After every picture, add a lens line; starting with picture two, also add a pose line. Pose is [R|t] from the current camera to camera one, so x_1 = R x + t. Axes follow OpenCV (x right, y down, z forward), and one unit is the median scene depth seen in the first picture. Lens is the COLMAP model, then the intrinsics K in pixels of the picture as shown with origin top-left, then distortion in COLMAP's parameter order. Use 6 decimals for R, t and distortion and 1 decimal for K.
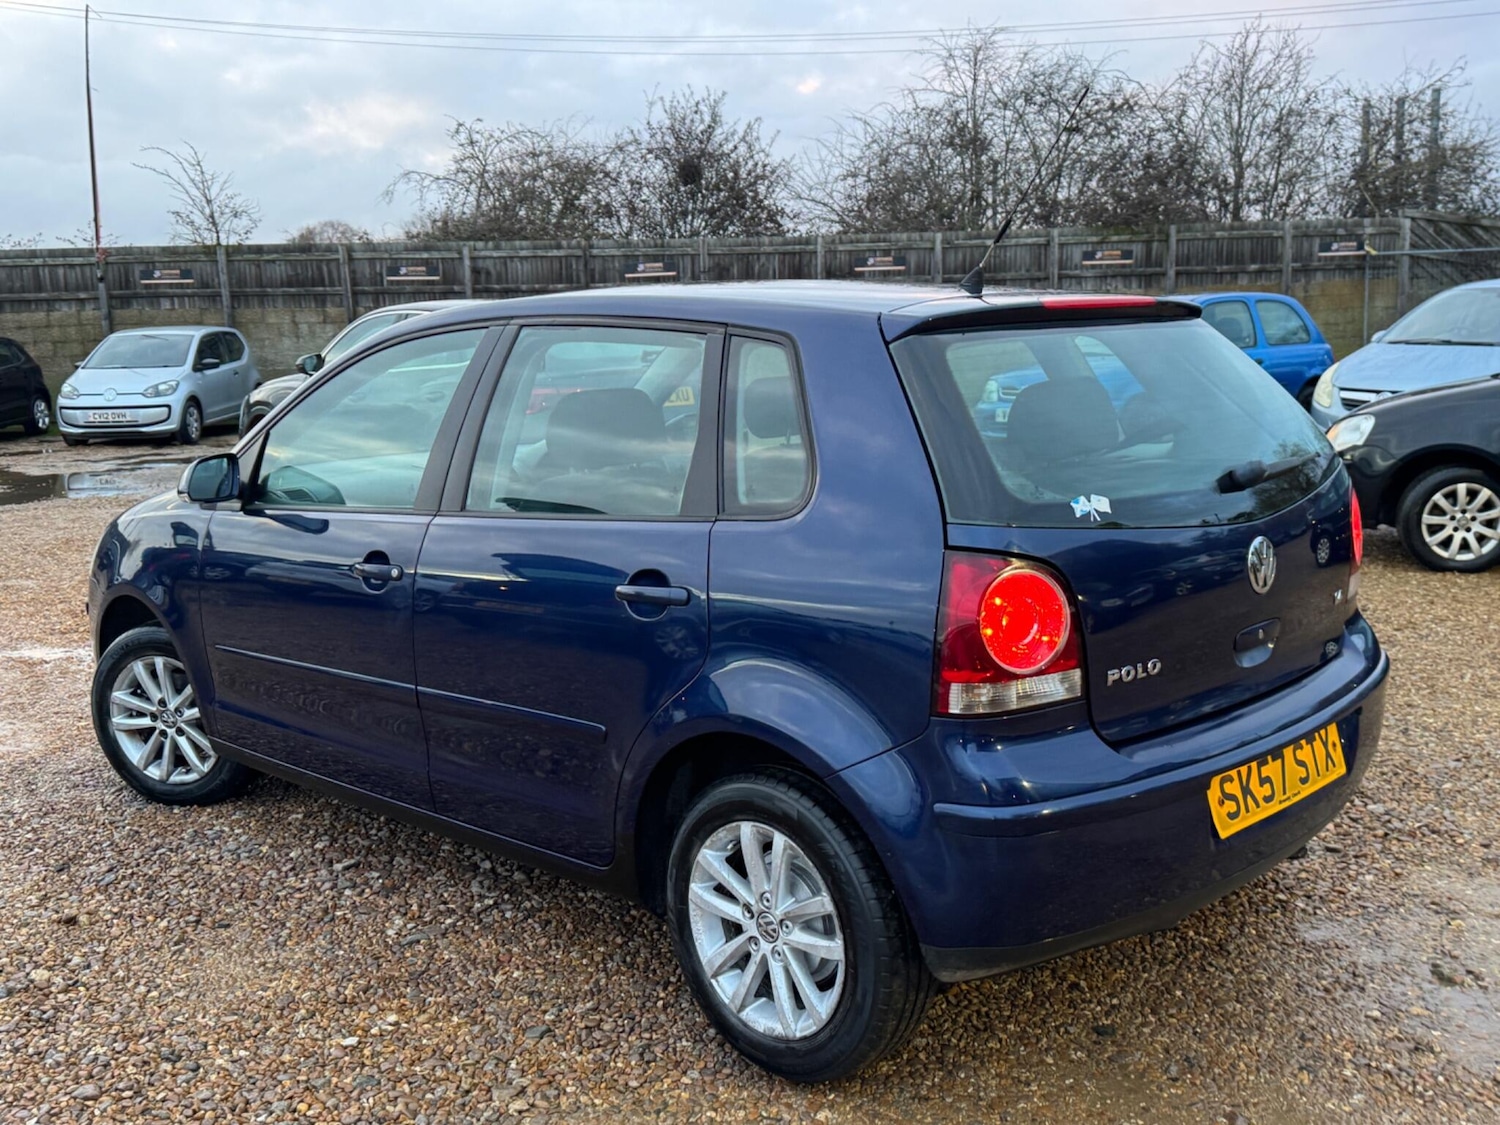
lens RADIAL K [[1800.1, 0, 755.1], [0, 1800.1, 569.9], [0, 0, 1]] dist [0.238725, -0.696424]
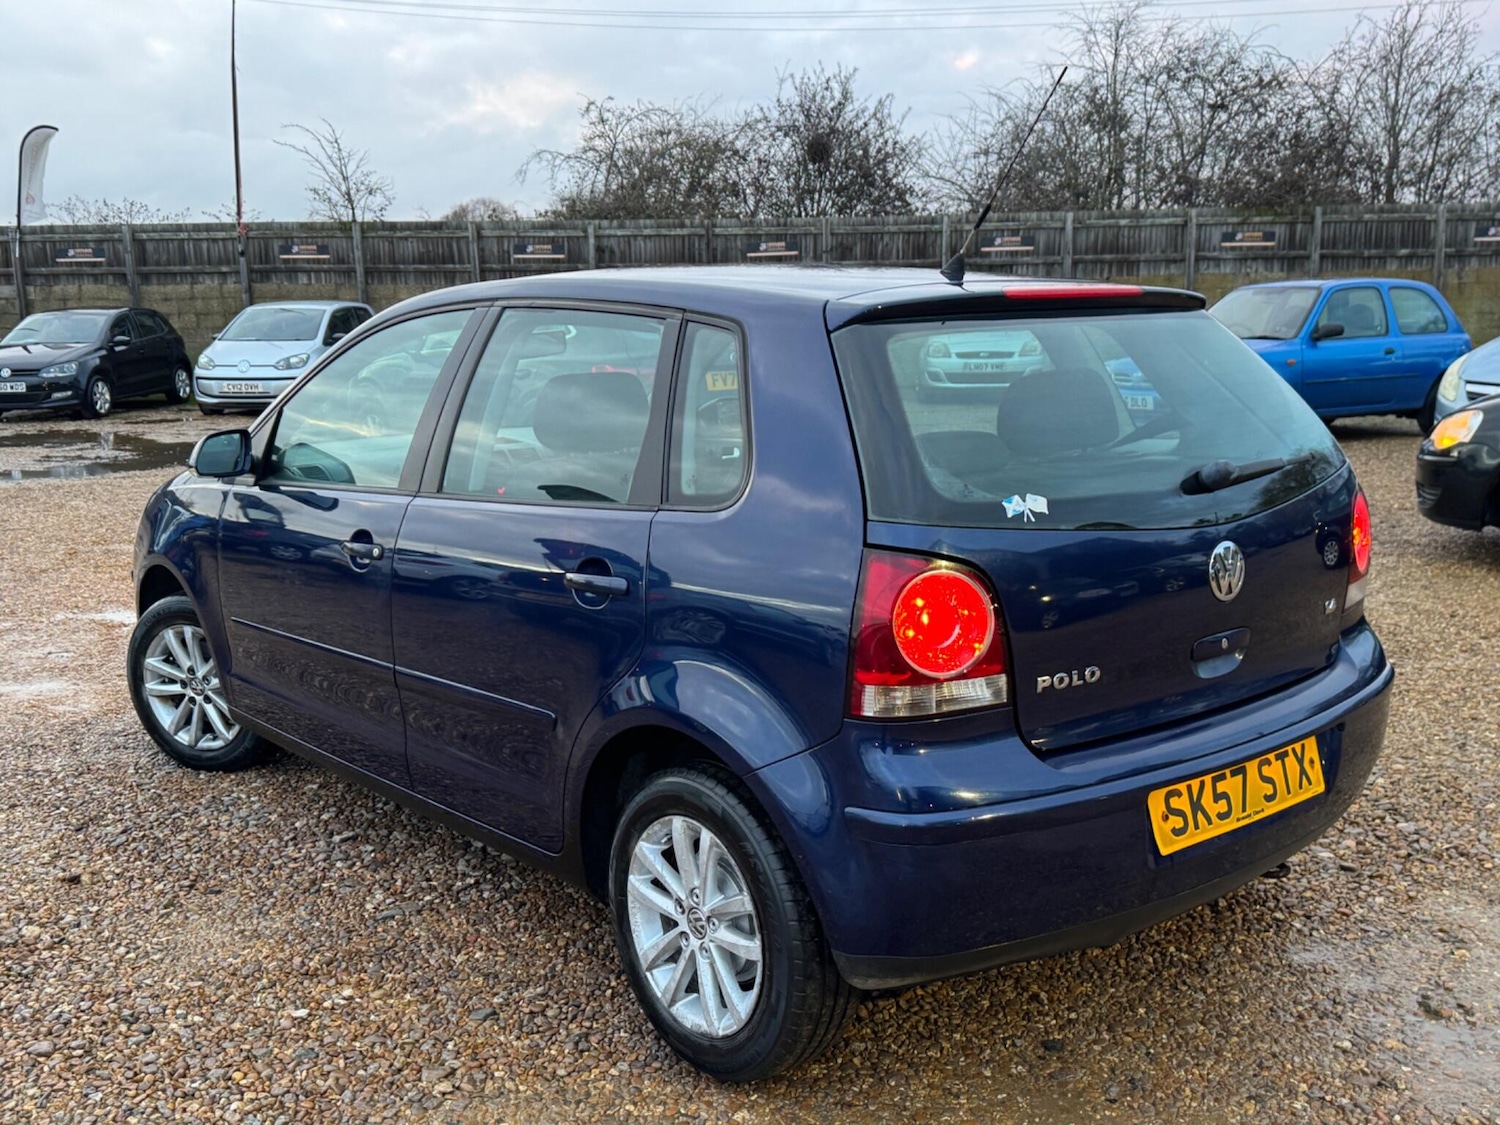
lens RADIAL K [[1794.1, 0, 740.7], [0, 1794.1, 588.1], [0, 0, 1]] dist [0.234370, -0.684996]
pose [[0.993430, 0.030515, -0.110300, 0.108290], [-0.028049, 0.999322, 0.023836, -0.007738], [0.110953, -0.020585, 0.993612, 0.023453]]
